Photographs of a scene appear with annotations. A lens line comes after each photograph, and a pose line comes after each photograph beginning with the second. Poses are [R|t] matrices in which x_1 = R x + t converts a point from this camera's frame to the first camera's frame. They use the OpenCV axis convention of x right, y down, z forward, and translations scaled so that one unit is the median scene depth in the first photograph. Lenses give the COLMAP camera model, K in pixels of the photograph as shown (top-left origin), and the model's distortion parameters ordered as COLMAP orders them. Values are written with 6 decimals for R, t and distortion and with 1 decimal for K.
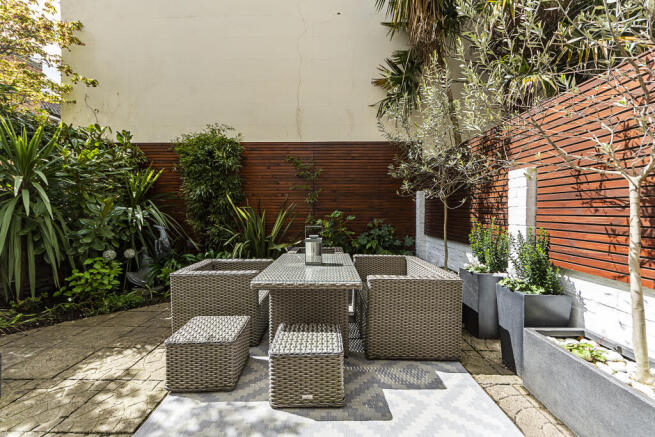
lens RADIAL K [[253.8, 0, 327.5], [0, 253.8, 218.5], [0, 0, 1]] dist [-0.025430, -0.000040]
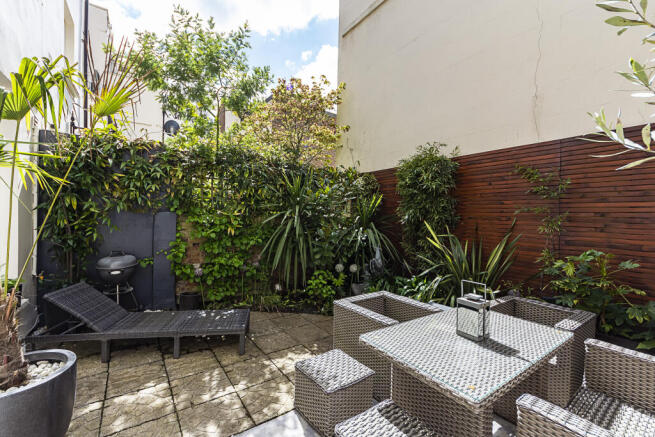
lens RADIAL K [[274.1, 0, 336.9], [0, 274.1, 221.8], [0, 0, 1]] dist [-0.000151, -0.000133]
pose [[0.603672, 0.022601, -0.796912, 0.182754], [-0.043226, 0.999056, -0.004411, -0.067381], [0.796060, 0.037110, 0.604079, 0.131158]]
